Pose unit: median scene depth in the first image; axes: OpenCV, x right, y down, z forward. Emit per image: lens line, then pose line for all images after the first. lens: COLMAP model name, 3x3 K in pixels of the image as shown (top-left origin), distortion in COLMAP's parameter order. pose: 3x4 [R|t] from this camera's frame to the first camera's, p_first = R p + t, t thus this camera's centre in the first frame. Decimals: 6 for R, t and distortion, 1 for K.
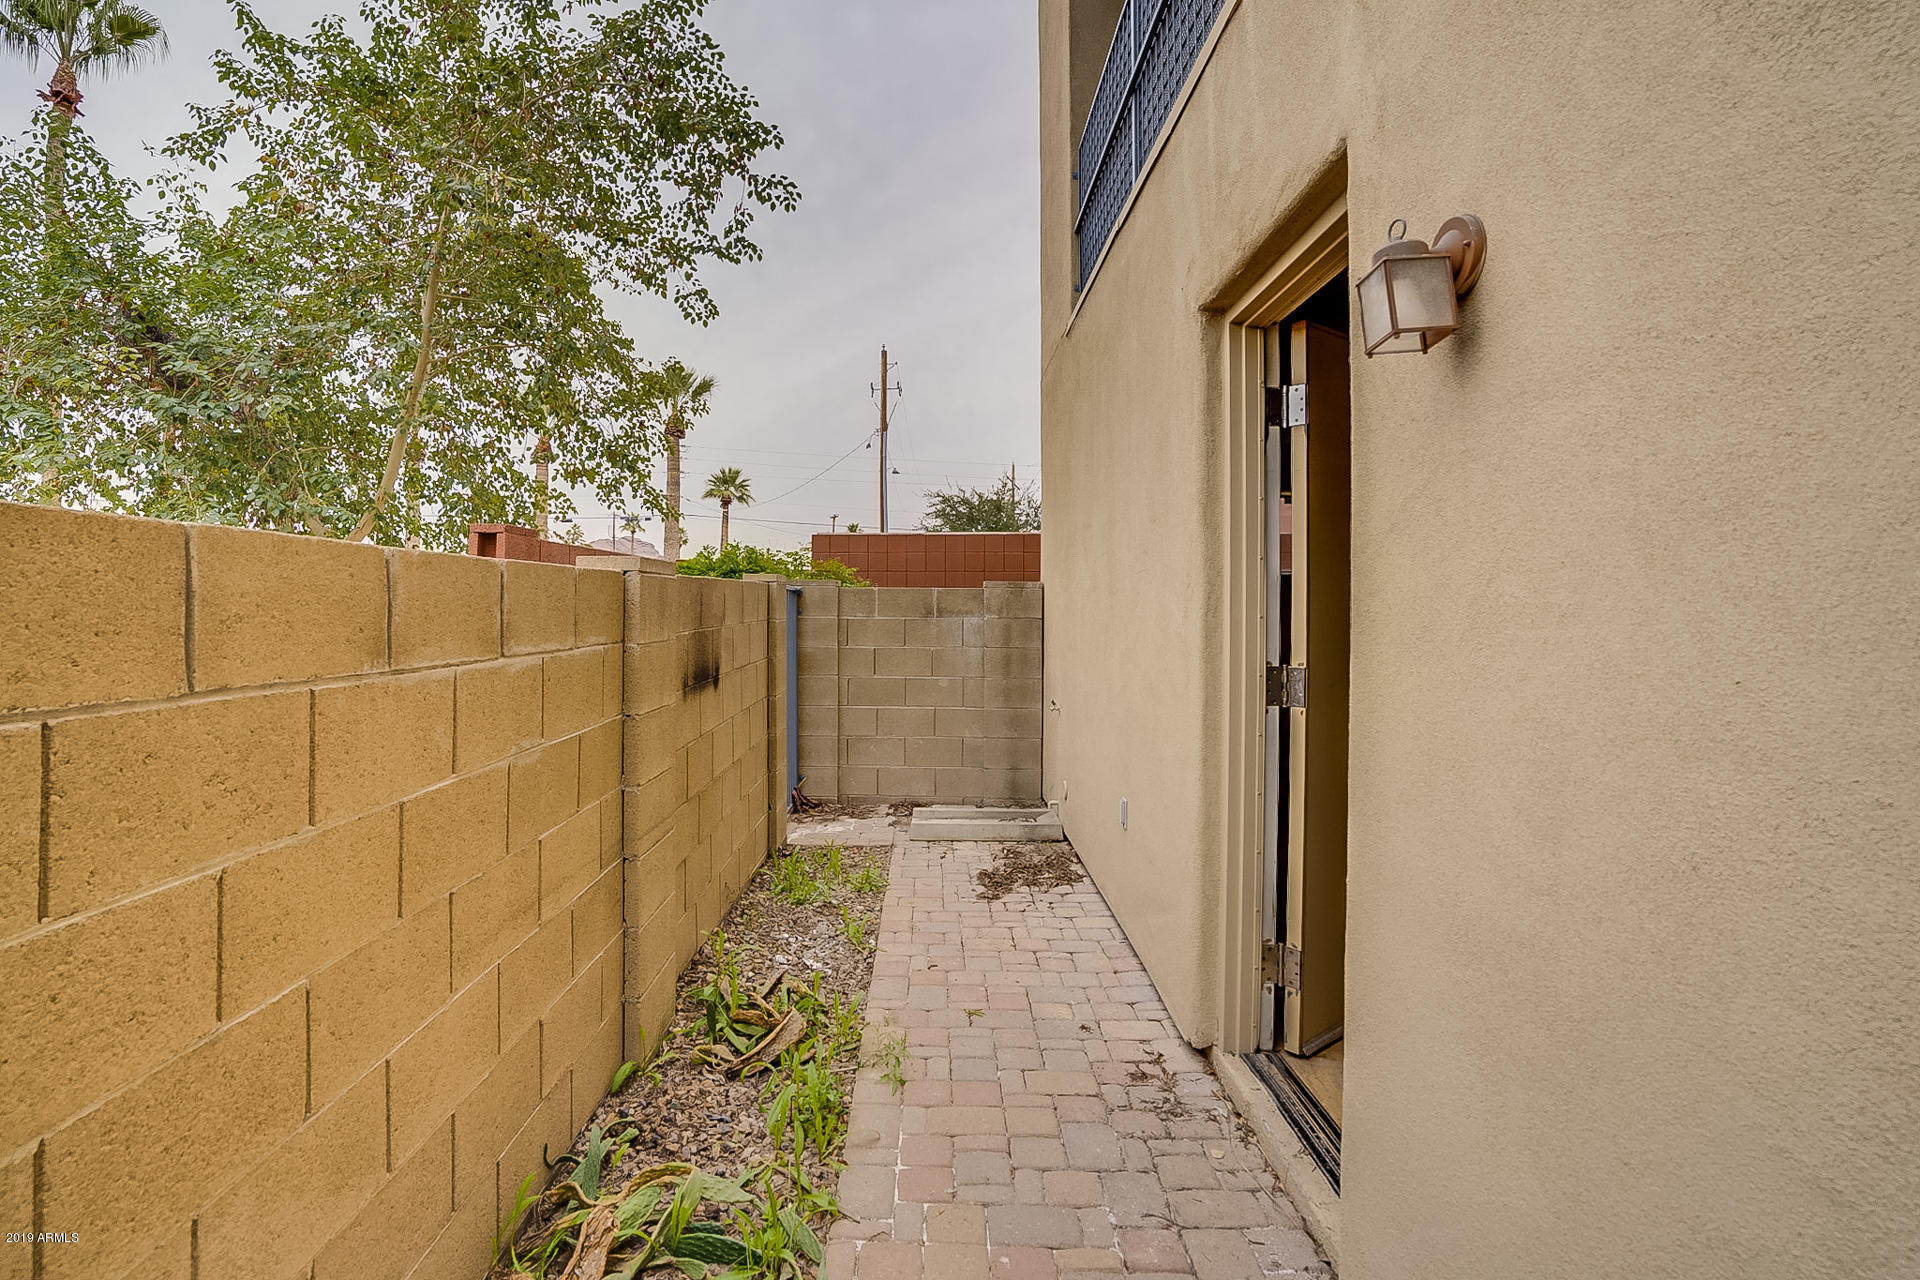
lens RADIAL K [[925.7, 0, 965.0], [0, 925.7, 621.4], [0, 0, 1]] dist [0.001899, 0.000400]
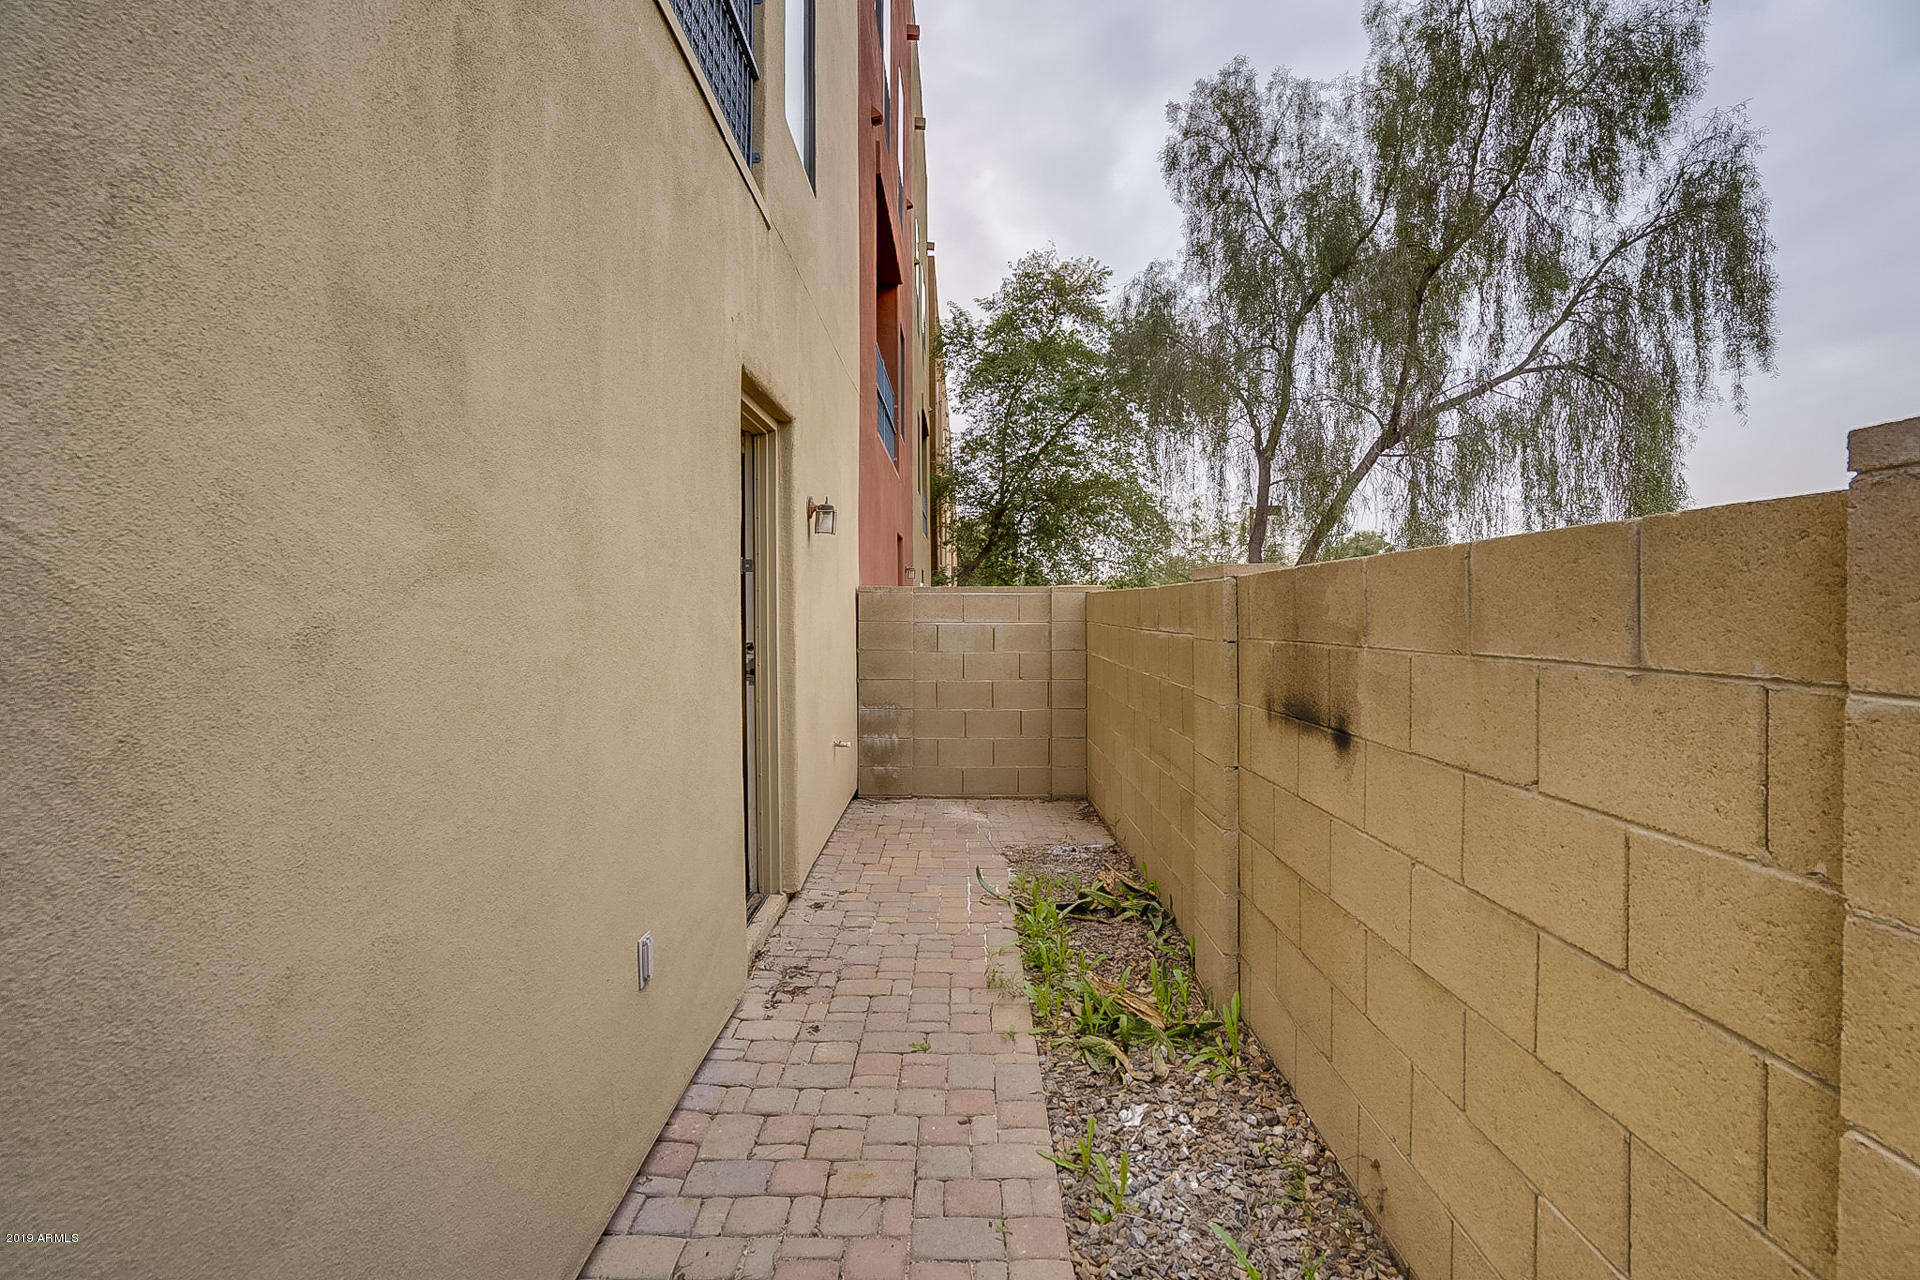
lens RADIAL K [[925.7, 0, 965.0], [0, 925.7, 621.4], [0, 0, 1]] dist [0.001899, 0.000400]
pose [[-0.999540, -0.001861, 0.030284, -0.069749], [-0.001167, 0.999736, 0.022939, -0.032016], [-0.030319, 0.022893, -0.999278, 2.150342]]
